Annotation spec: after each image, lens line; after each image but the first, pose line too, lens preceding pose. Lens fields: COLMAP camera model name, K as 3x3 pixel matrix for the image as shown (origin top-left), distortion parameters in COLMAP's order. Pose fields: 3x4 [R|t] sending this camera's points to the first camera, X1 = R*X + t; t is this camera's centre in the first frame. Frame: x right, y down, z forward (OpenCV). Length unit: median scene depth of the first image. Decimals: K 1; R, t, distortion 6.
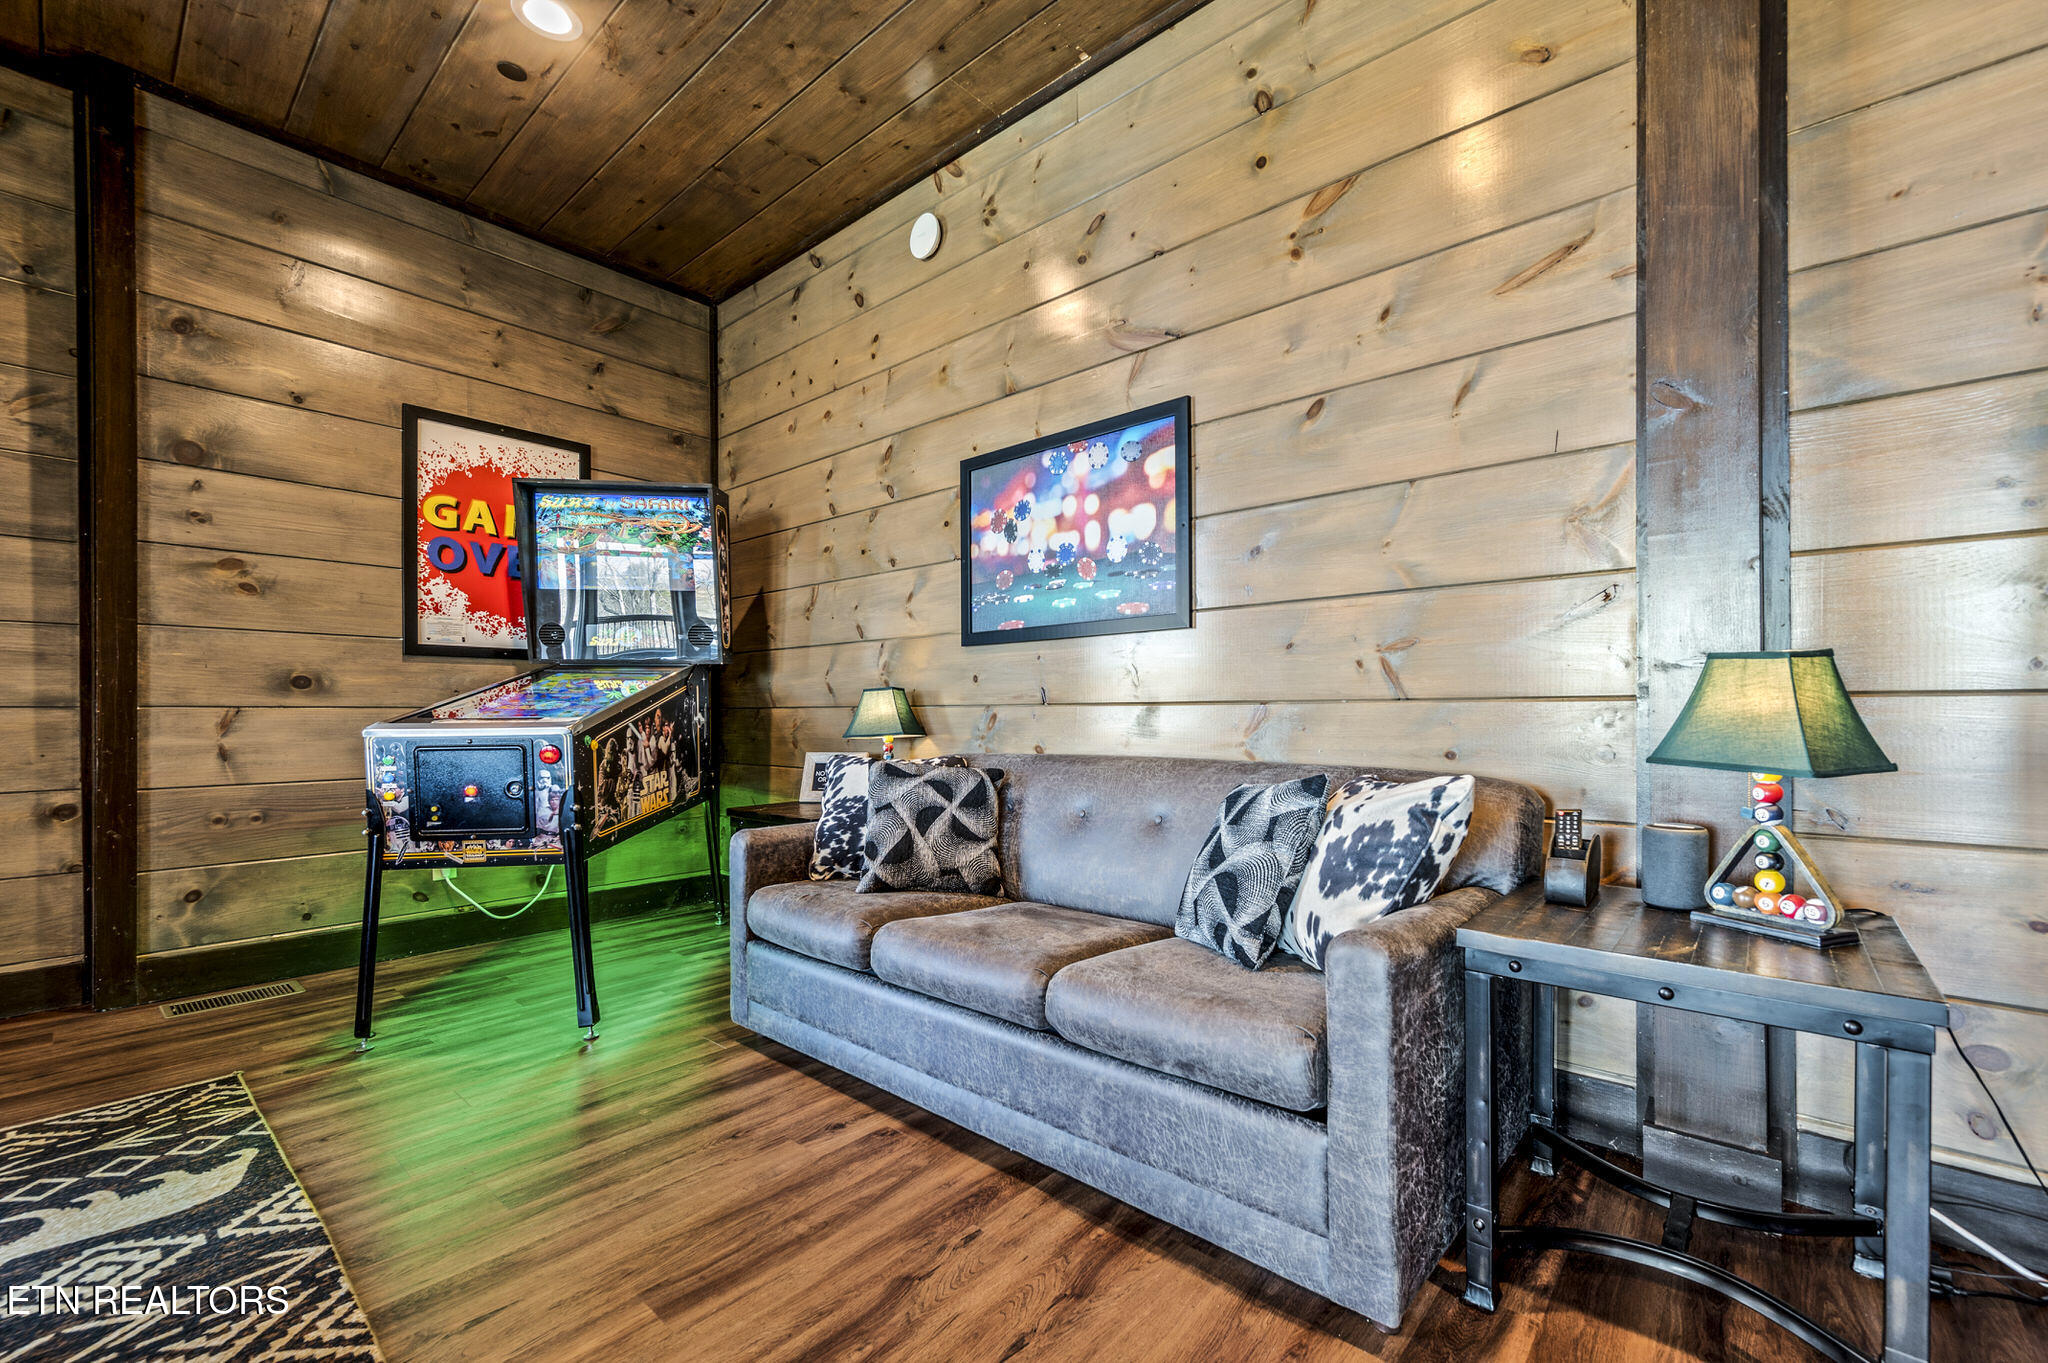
lens RADIAL K [[828.9, 0, 1072.4], [0, 828.9, 725.4], [0, 0, 1]] dist [-0.000424, -0.000597]
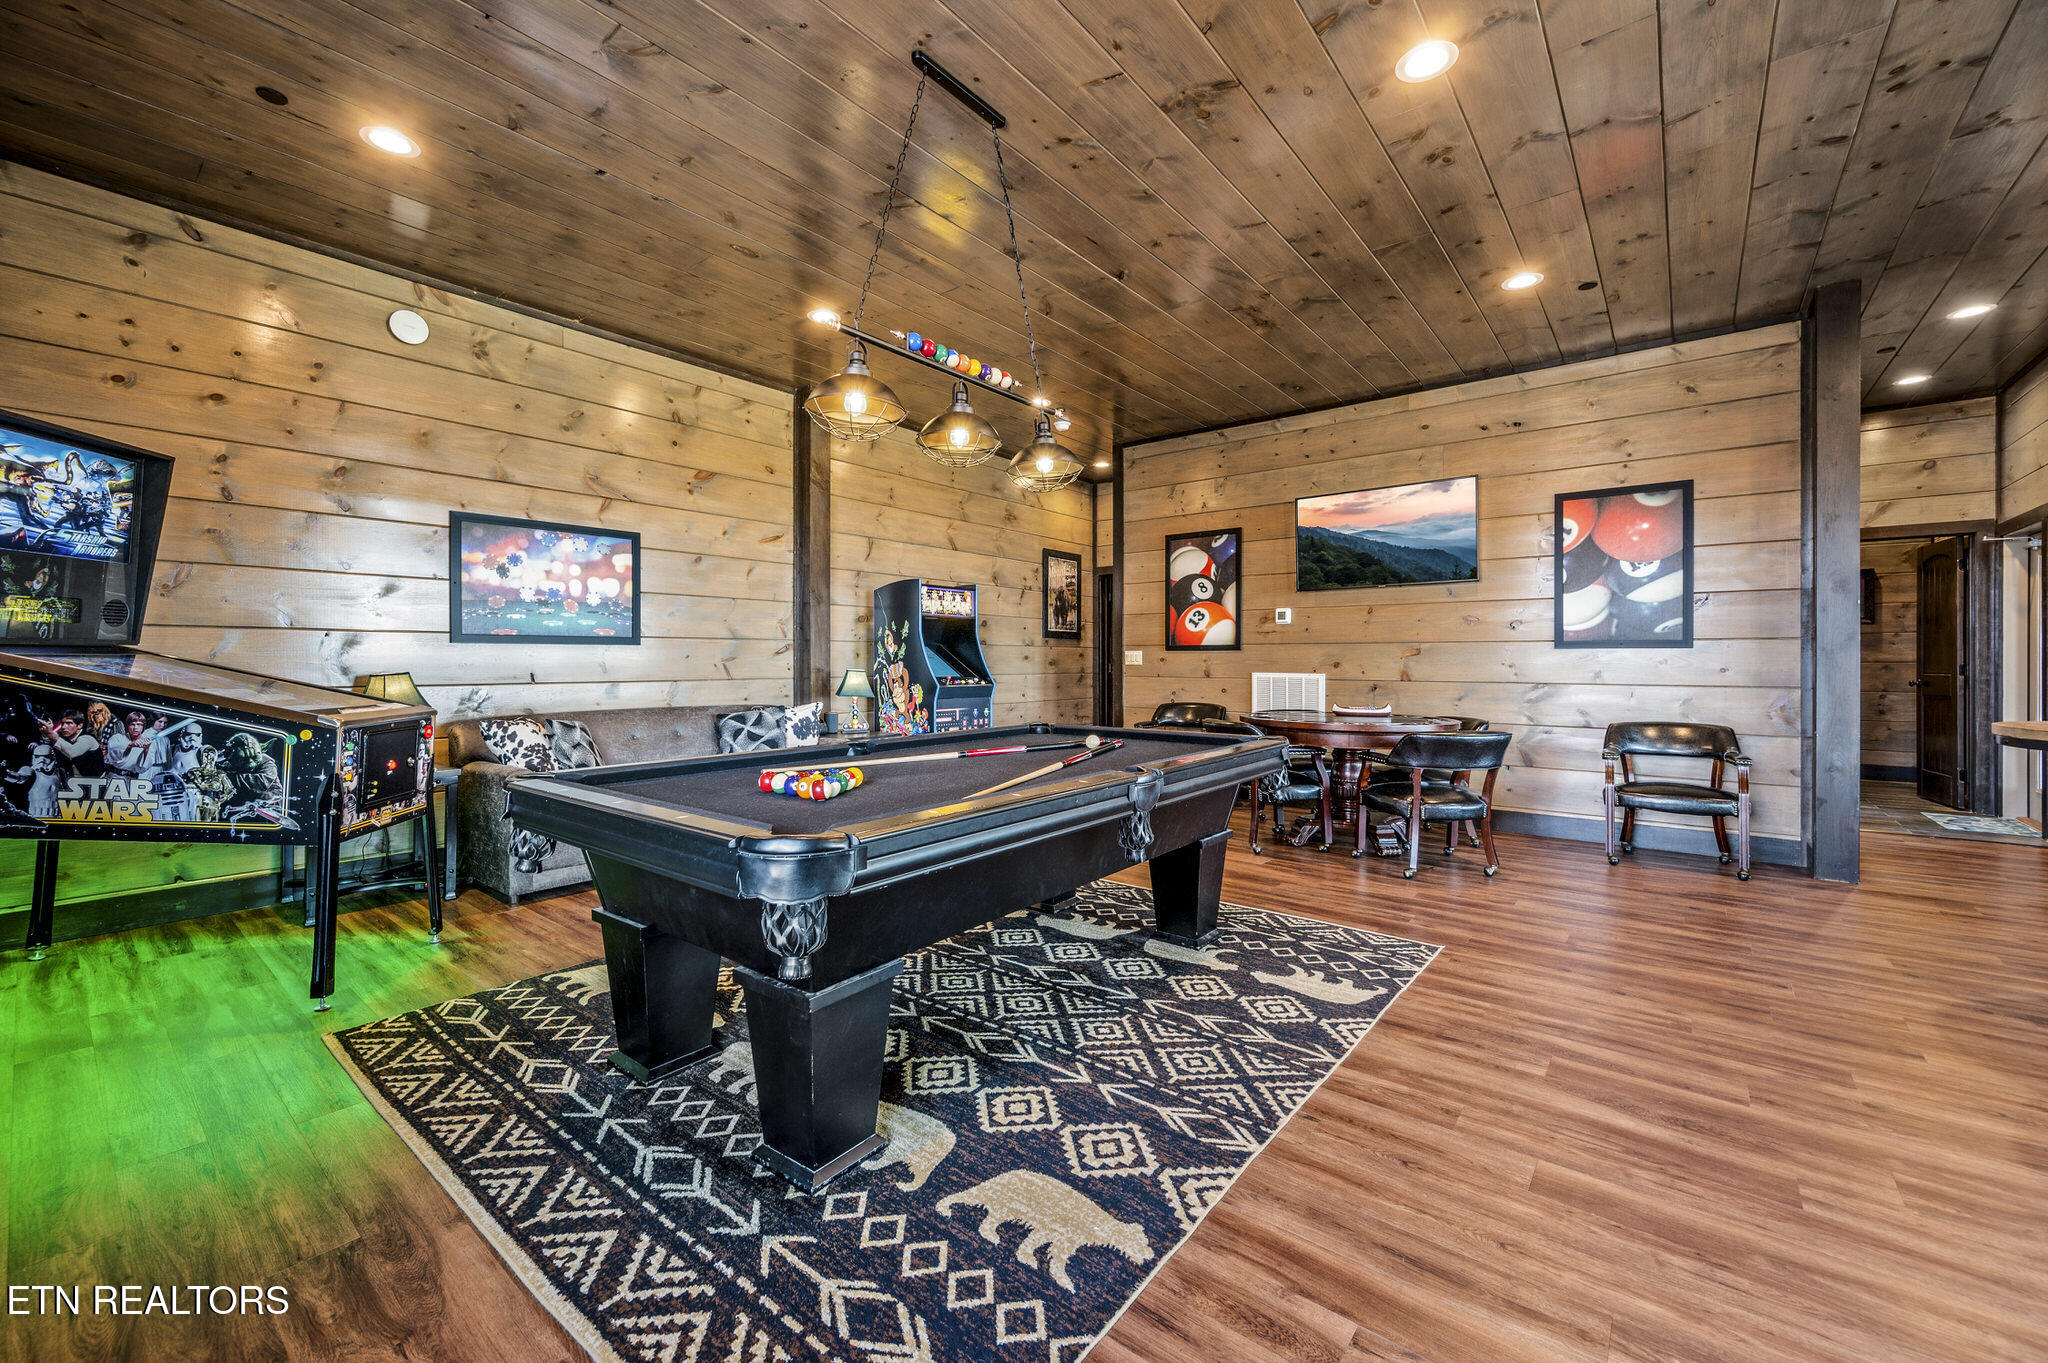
lens RADIAL K [[828.9, 0, 1023.2], [0, 828.9, 674.1], [0, 0, 1]] dist [-0.000424, -0.000597]
pose [[-0.001289, -0.012148, 0.999925, -1.761860], [0.017349, 0.999775, 0.012169, -0.050442], [-0.999849, 0.017364, -0.001078, 0.050079]]
